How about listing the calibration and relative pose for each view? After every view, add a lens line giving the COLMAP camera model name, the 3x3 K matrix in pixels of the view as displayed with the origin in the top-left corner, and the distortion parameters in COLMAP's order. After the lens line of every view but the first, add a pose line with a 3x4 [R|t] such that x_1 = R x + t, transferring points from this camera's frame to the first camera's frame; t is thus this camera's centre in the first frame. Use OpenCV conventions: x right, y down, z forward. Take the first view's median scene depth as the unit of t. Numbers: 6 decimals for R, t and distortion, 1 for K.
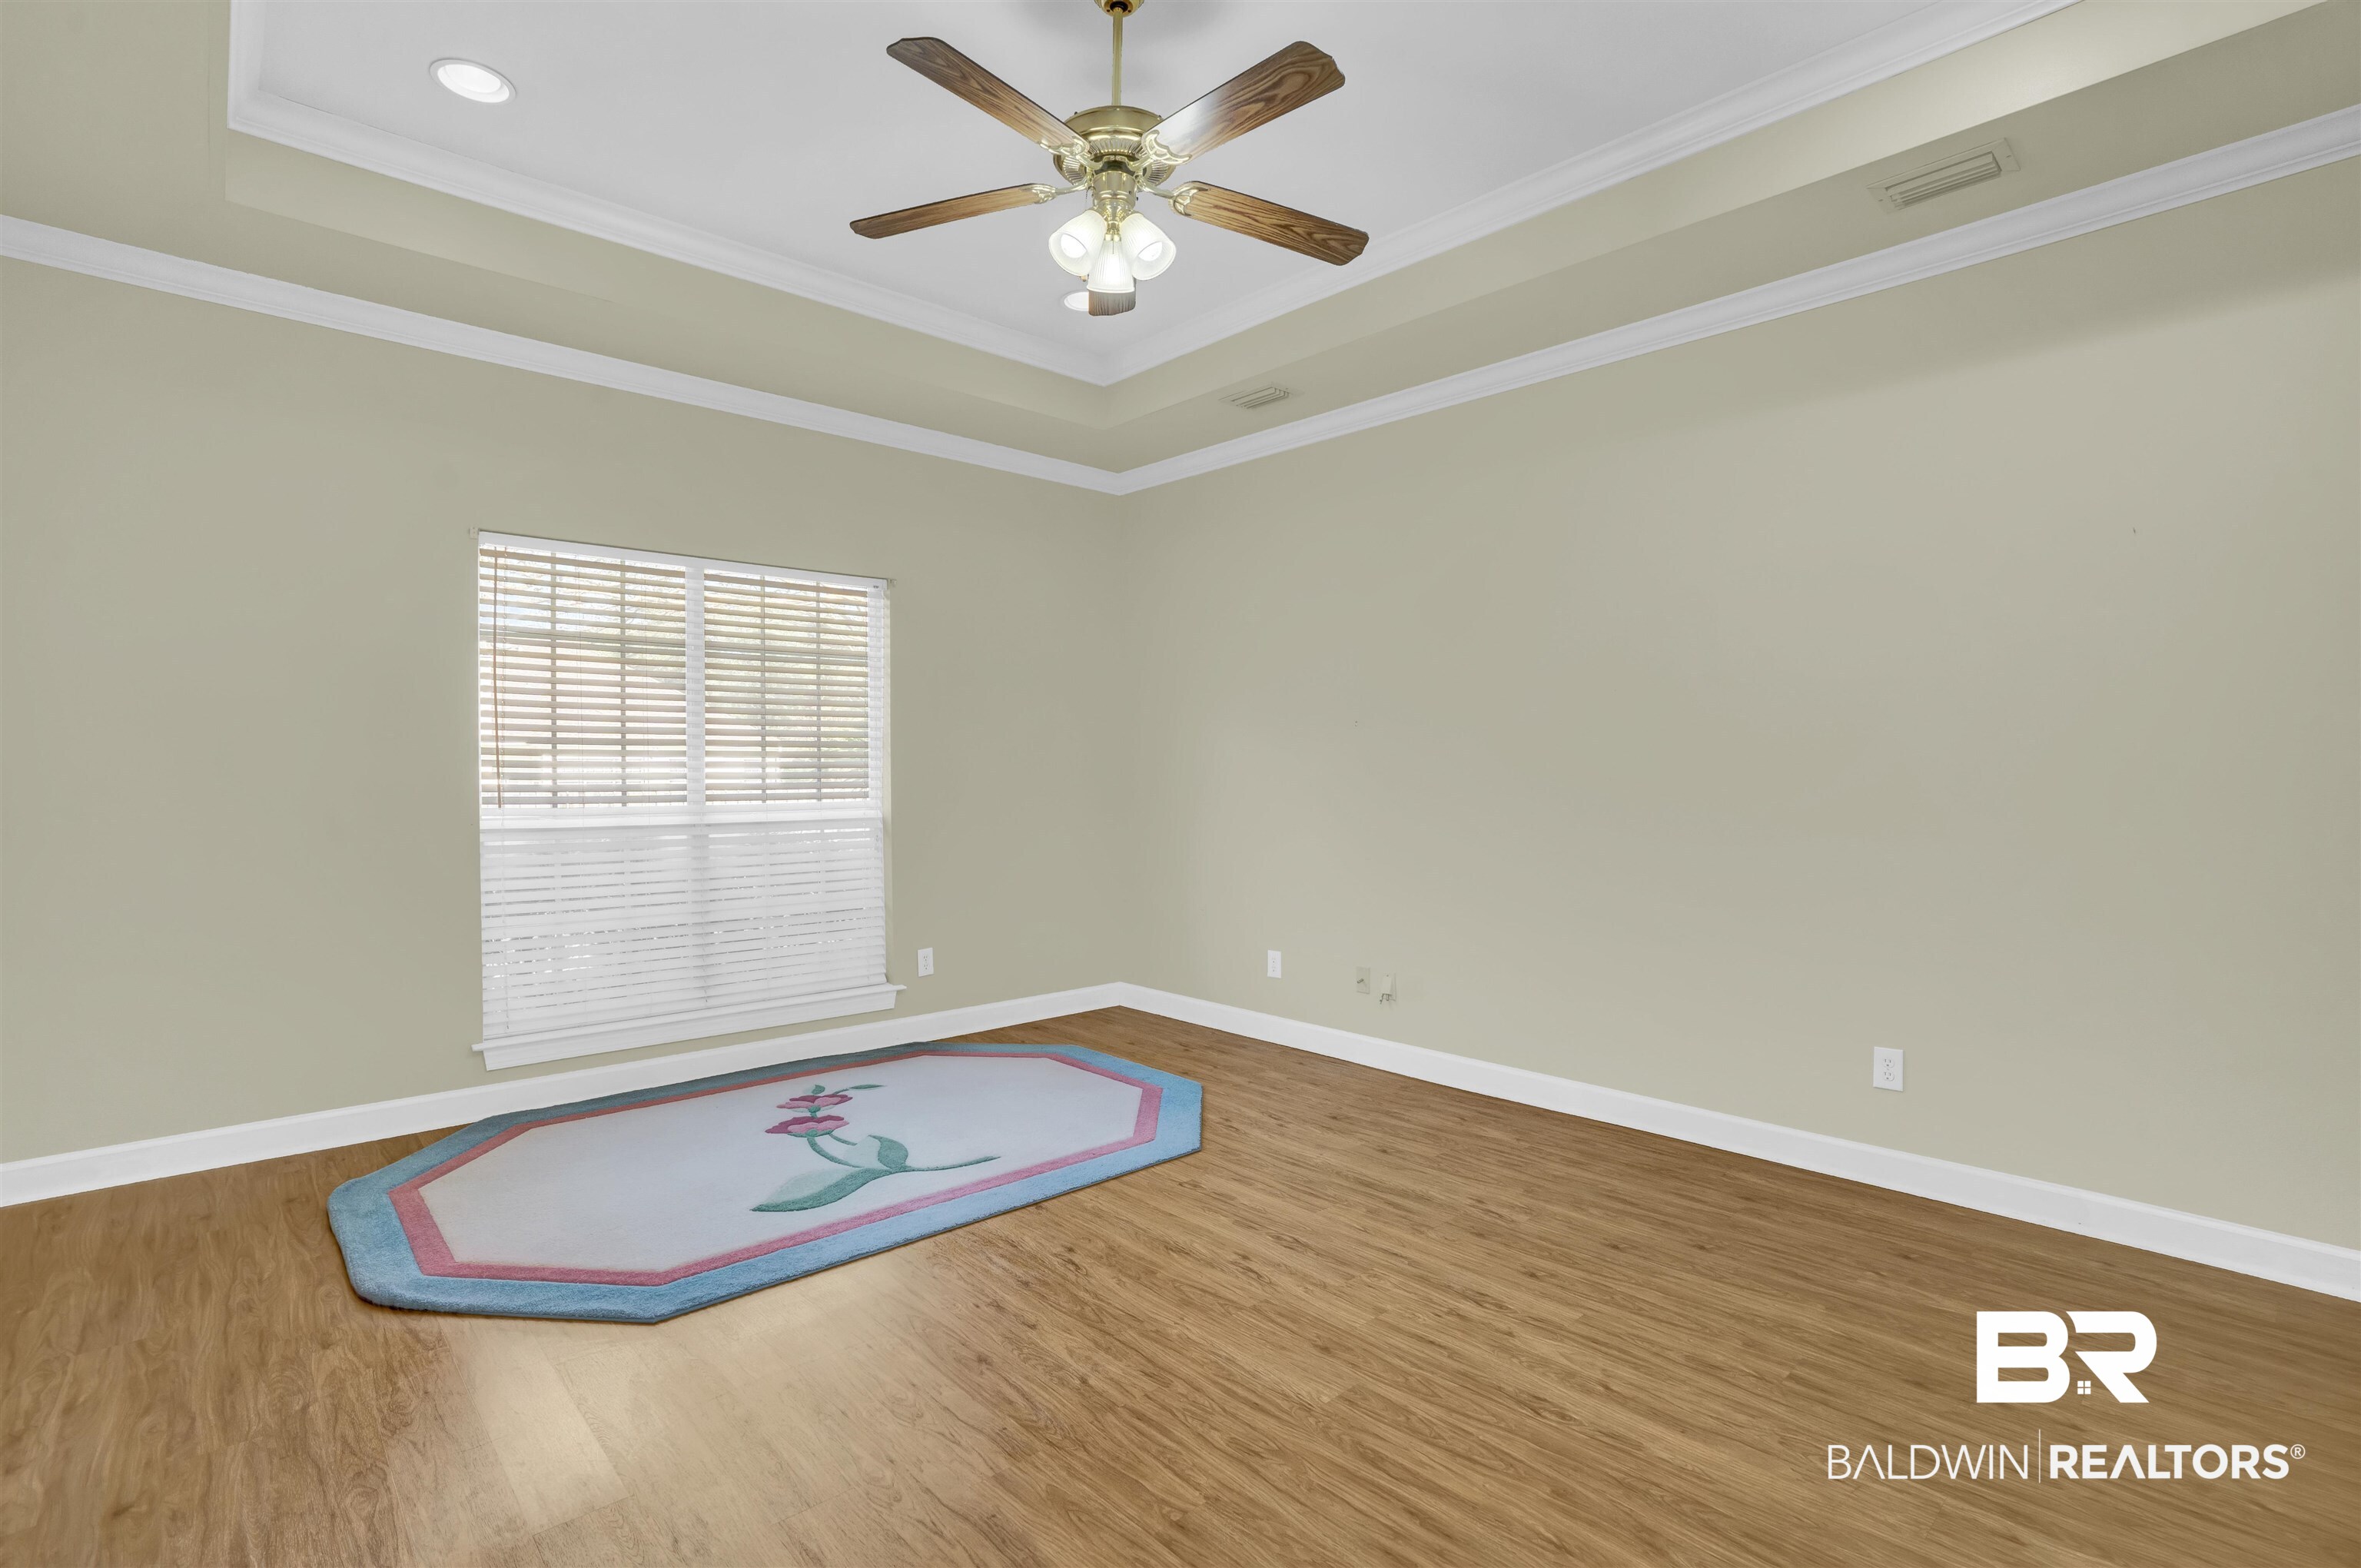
lens RADIAL K [[1103.4, 0, 1180.5], [0, 1103.4, 784.0], [0, 0, 1]] dist [-0.039841, 0.000351]
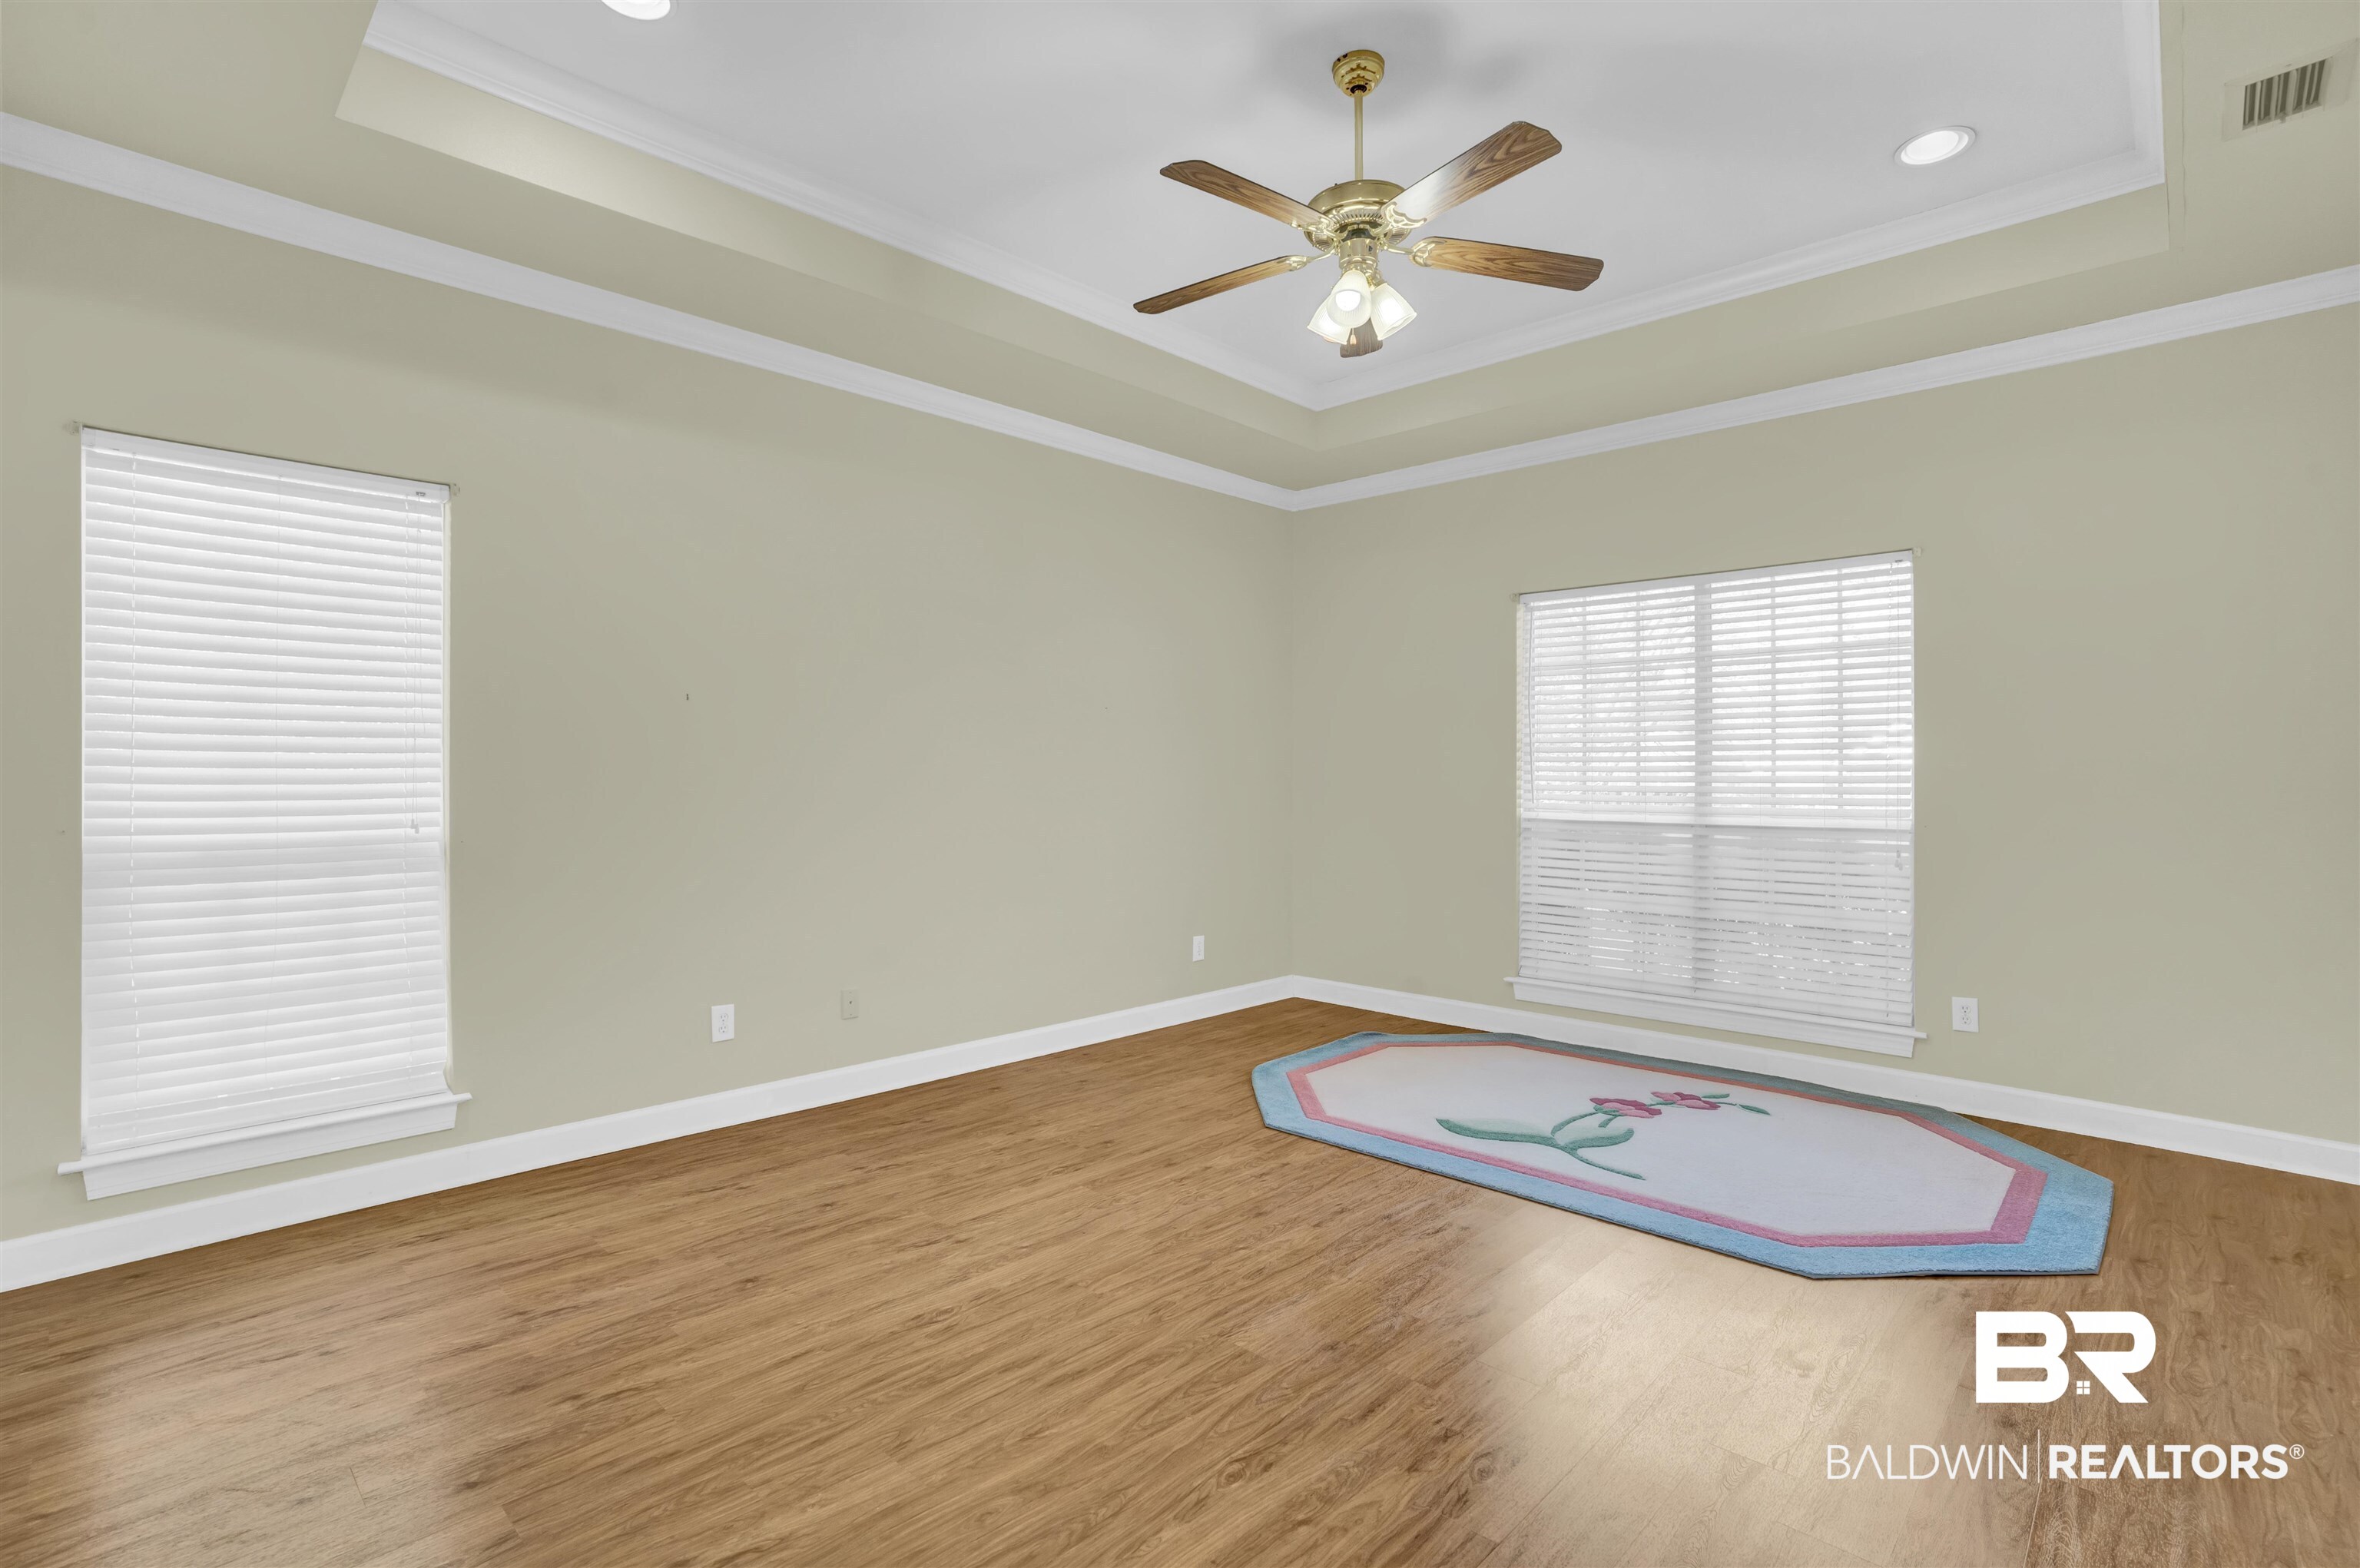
lens RADIAL K [[1100.6, 0, 1140.3], [0, 1100.6, 781.7], [0, 0, 1]] dist [-0.071424, 0.030561]
pose [[0.034936, 0.002274, -0.999387, 0.916016], [-0.018027, 0.999836, 0.001645, 0.004045], [0.999227, 0.017958, 0.034972, 0.648055]]
